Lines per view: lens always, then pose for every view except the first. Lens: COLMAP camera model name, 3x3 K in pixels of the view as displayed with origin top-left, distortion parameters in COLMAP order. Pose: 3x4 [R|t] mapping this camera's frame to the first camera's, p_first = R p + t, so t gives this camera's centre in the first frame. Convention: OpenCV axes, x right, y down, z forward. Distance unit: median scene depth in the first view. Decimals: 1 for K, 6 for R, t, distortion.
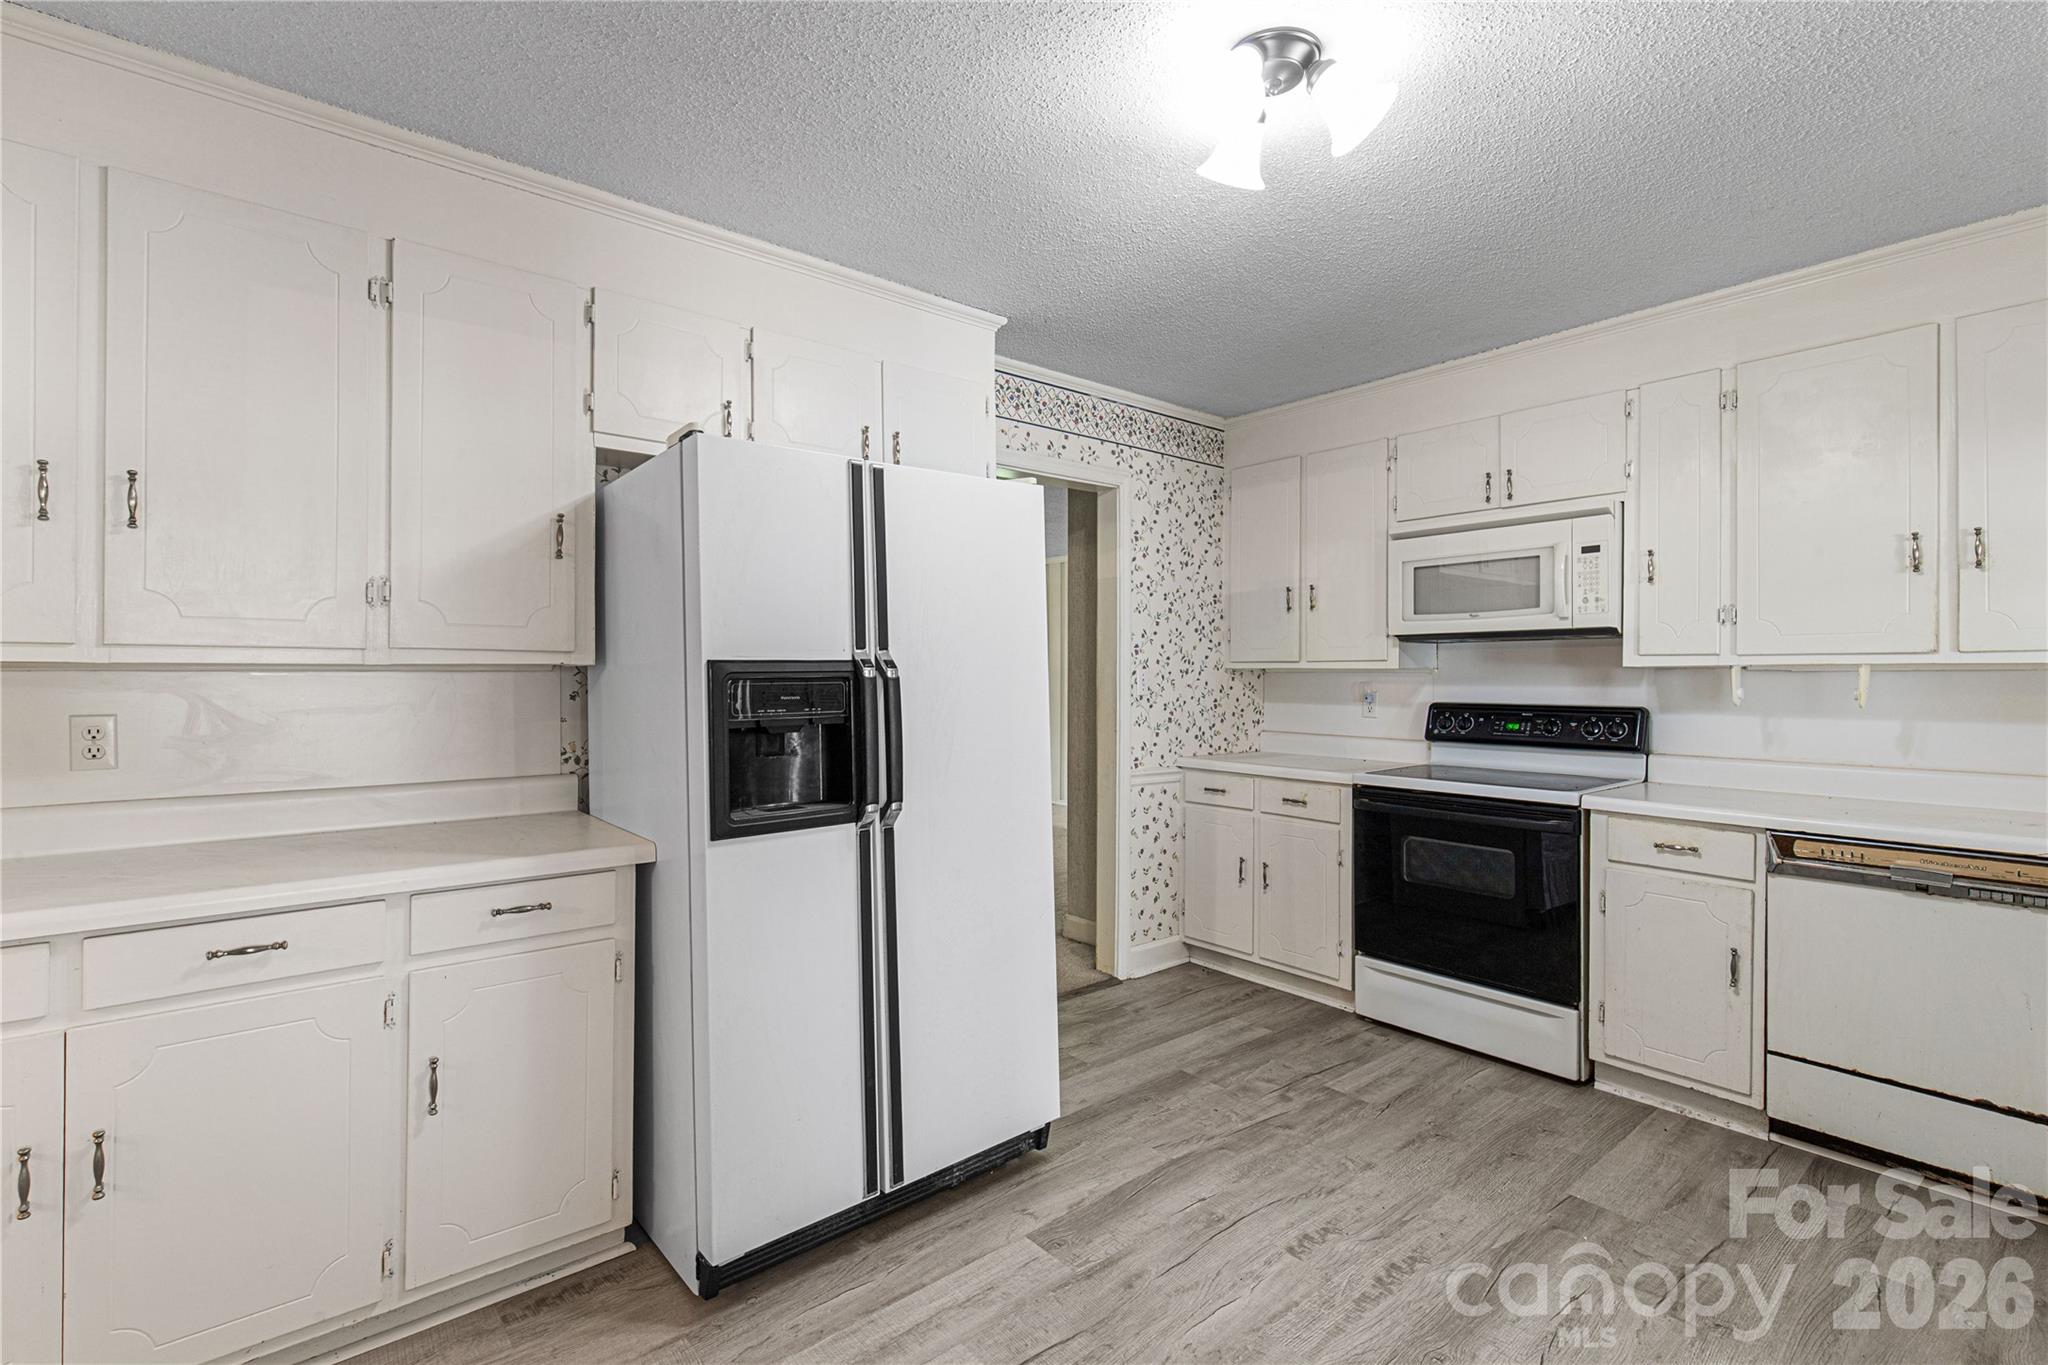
lens RADIAL K [[938.6, 0, 1021.6], [0, 938.6, 675.2], [0, 0, 1]] dist [0.003470, 0.001119]
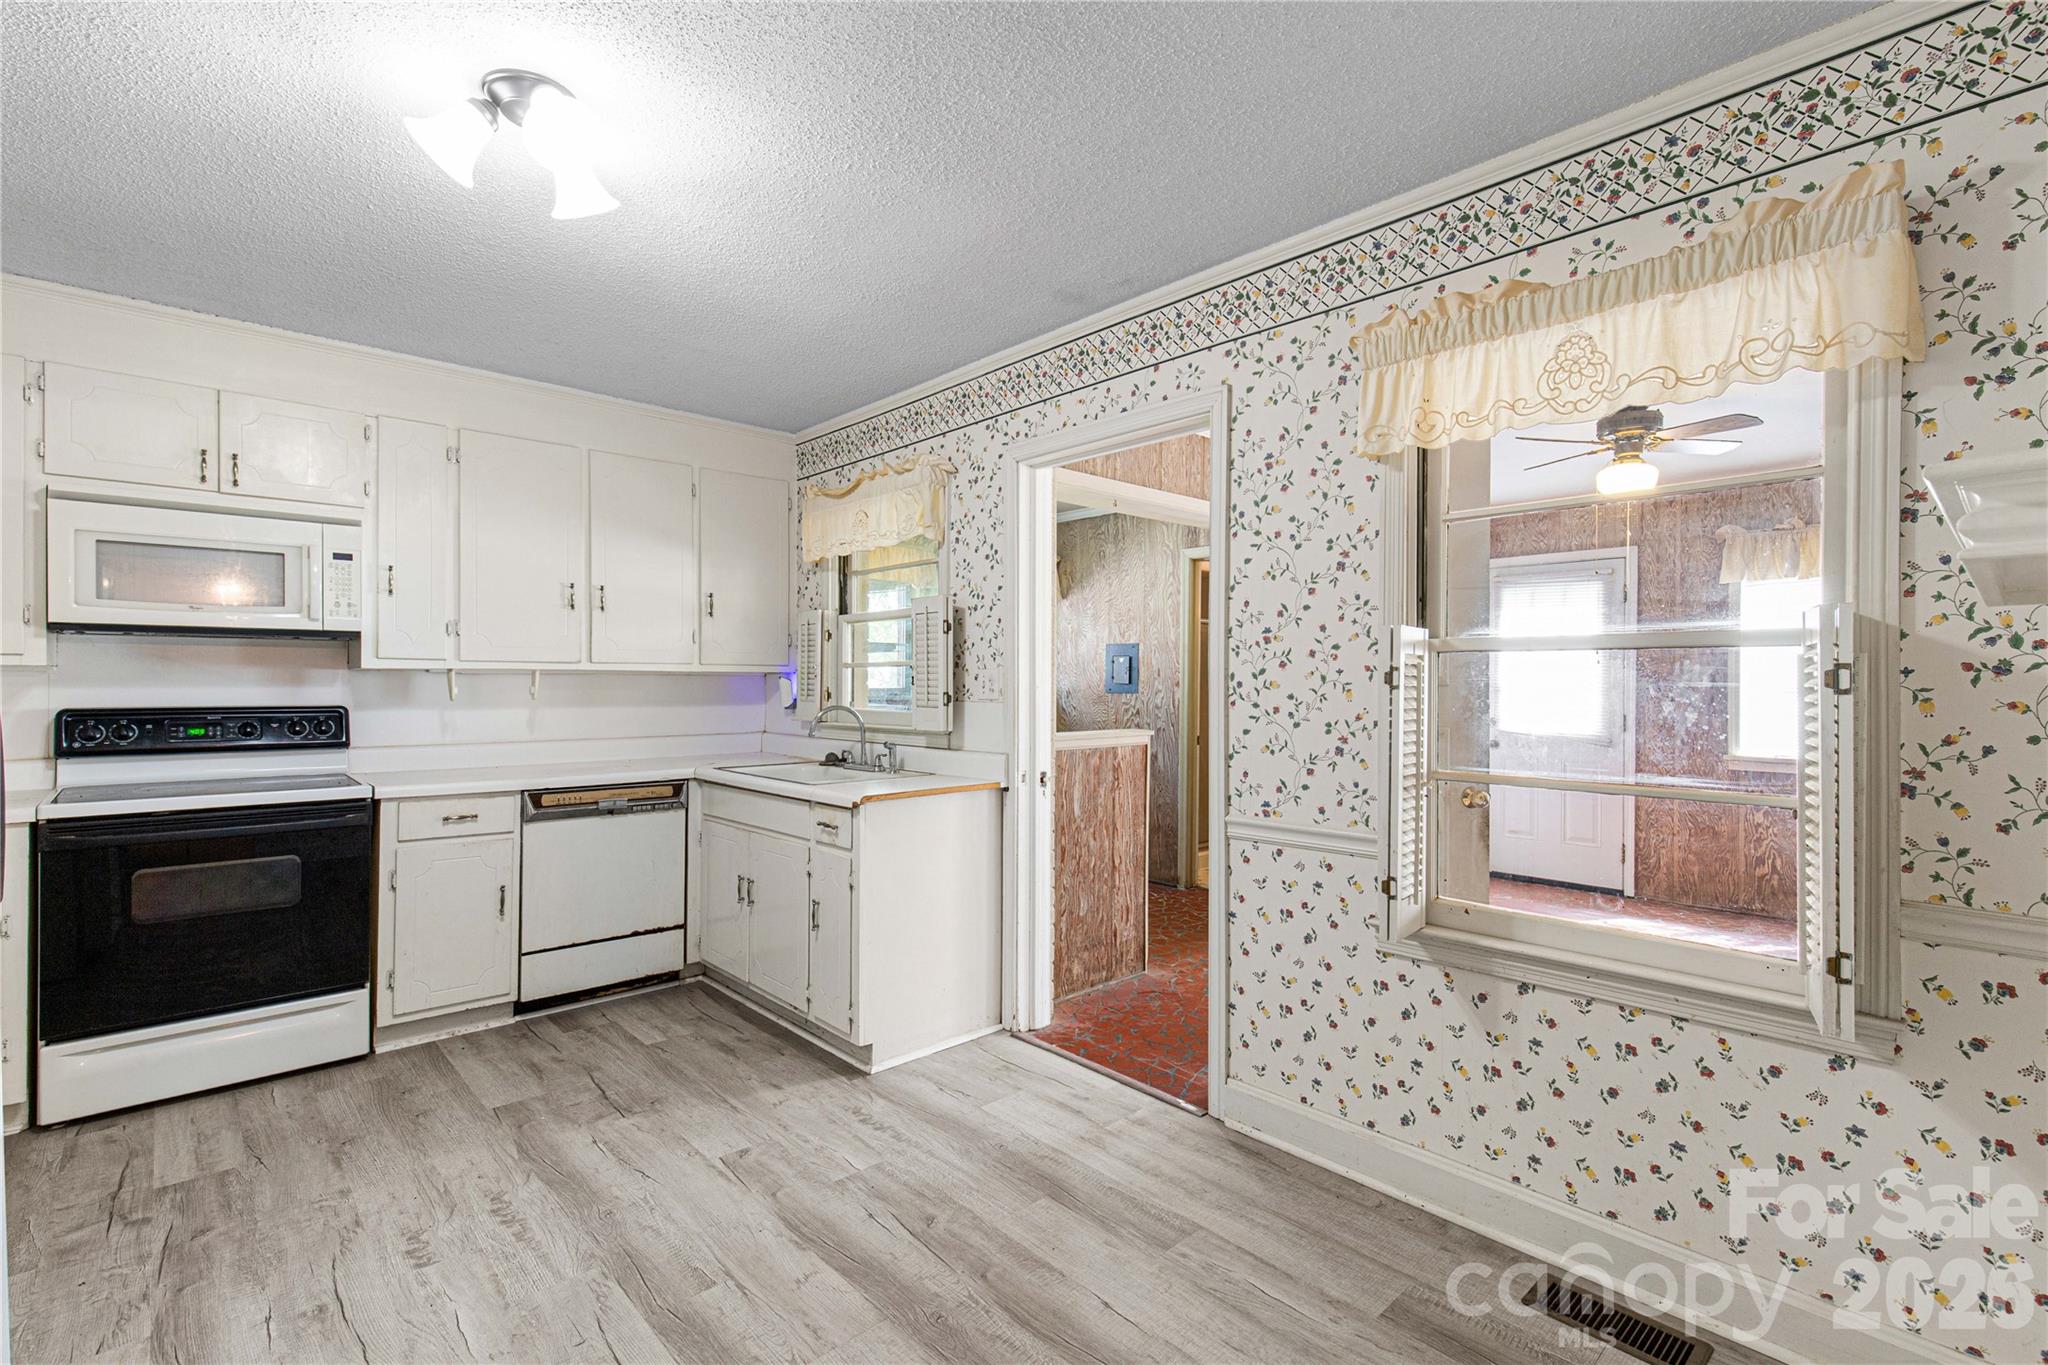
lens RADIAL K [[938.6, 0, 1022.9], [0, 938.6, 686.7], [0, 0, 1]] dist [0.003470, 0.001119]
pose [[-0.059522, -0.006304, 0.998207, -0.494477], [-0.005383, 0.999968, 0.005994, 0.001549], [-0.998212, -0.005016, -0.059554, 0.299632]]
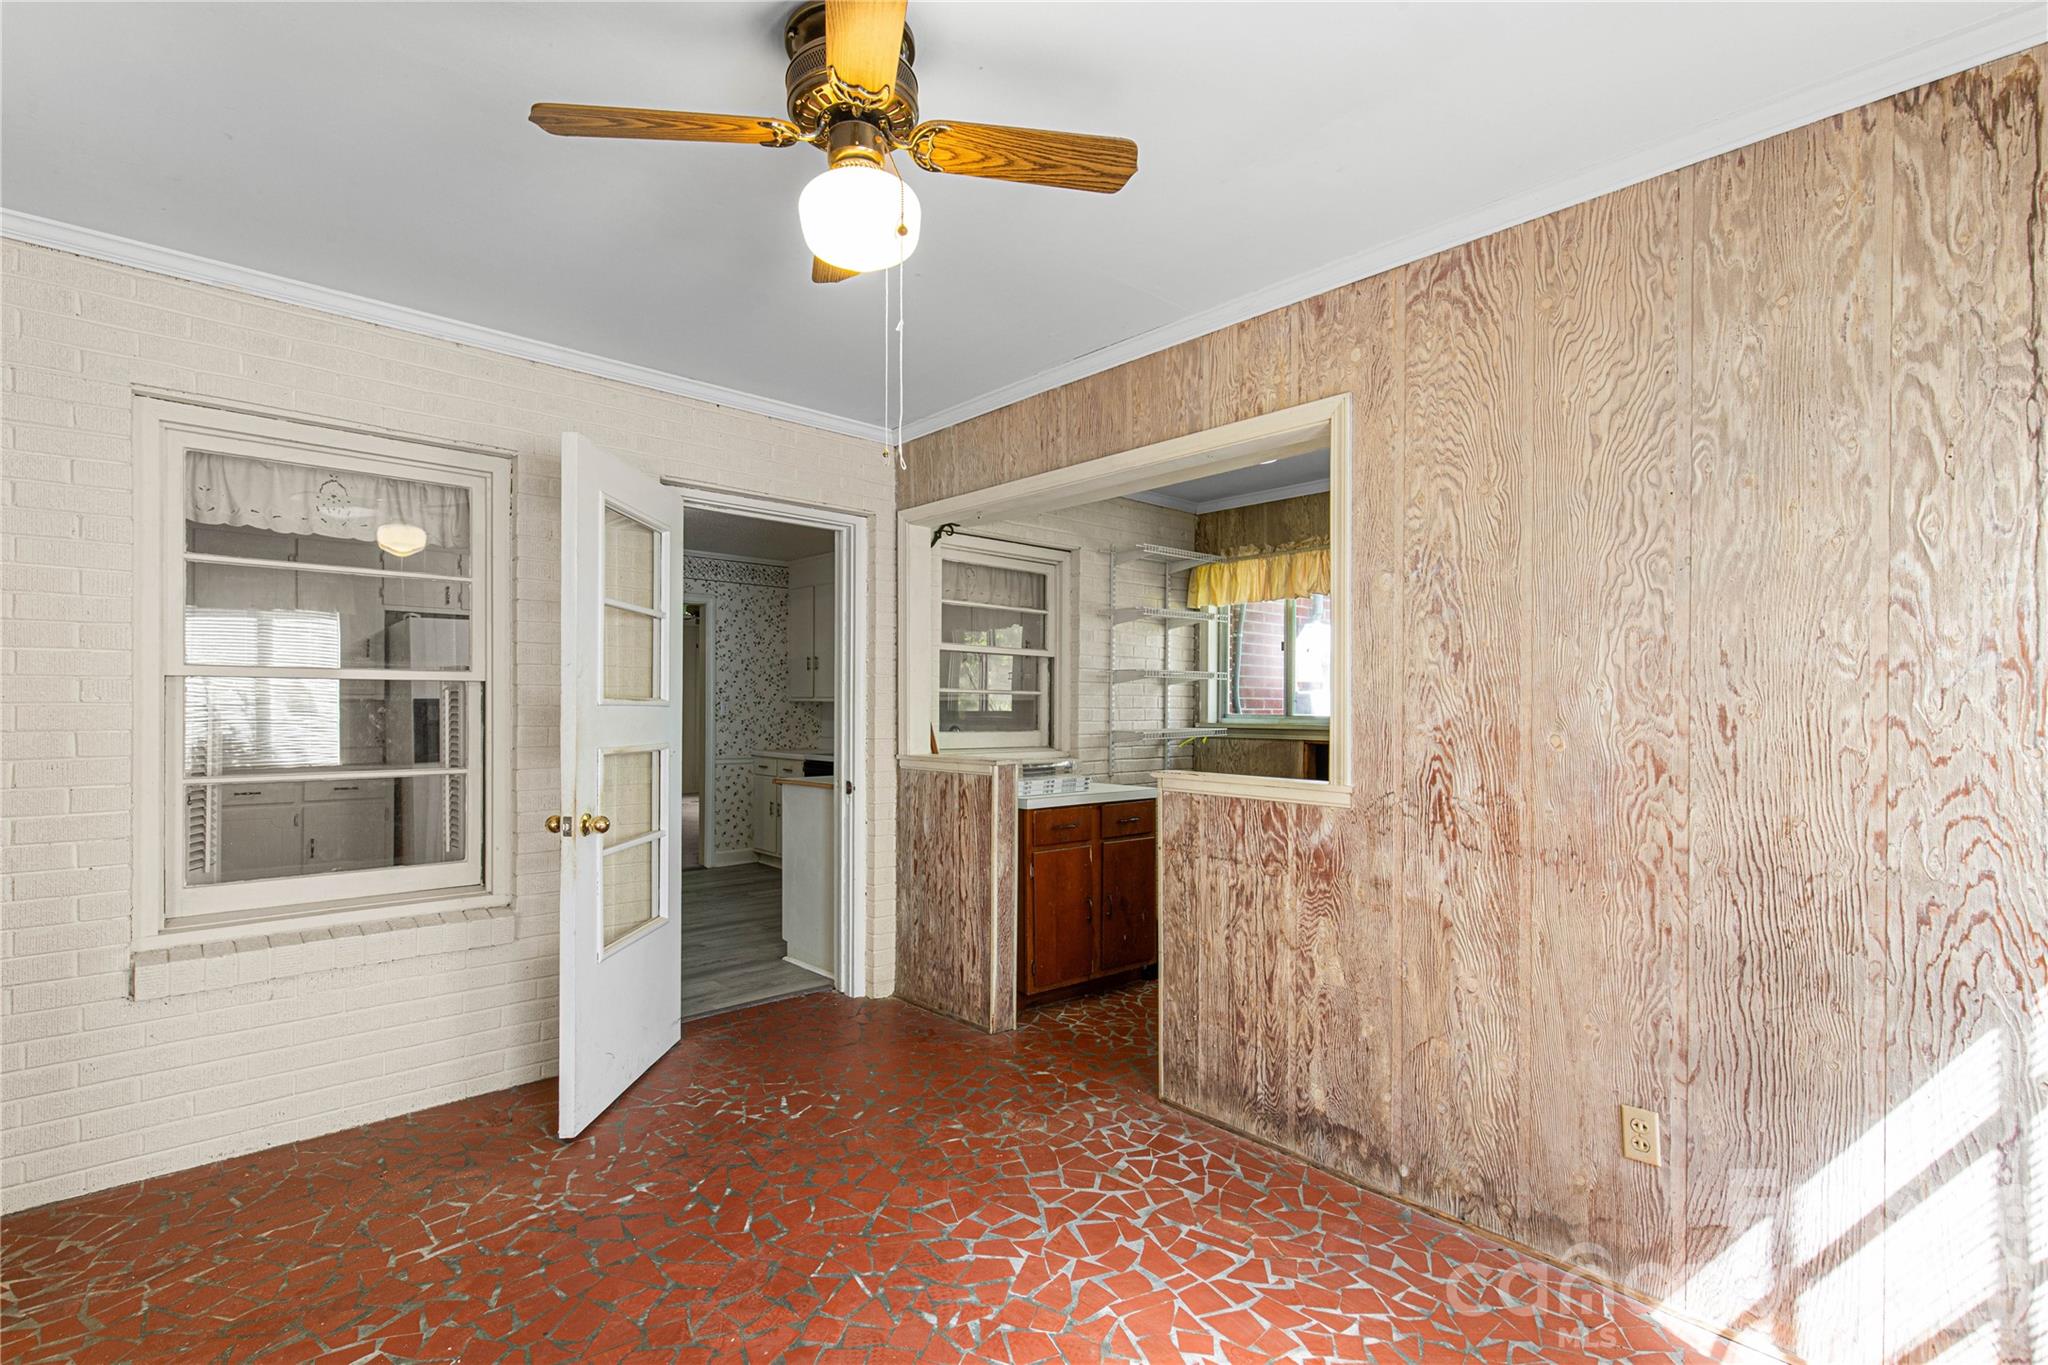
lens RADIAL K [[938.6, 0, 1014.7], [0, 938.6, 712.0], [0, 0, 1]] dist [0.003470, 0.001119]
pose [[0.998717, 0.001824, 0.050604, 0.786495], [-0.002111, 0.999982, 0.005614, 0.003785], [-0.050593, -0.005713, 0.998703, -1.133650]]
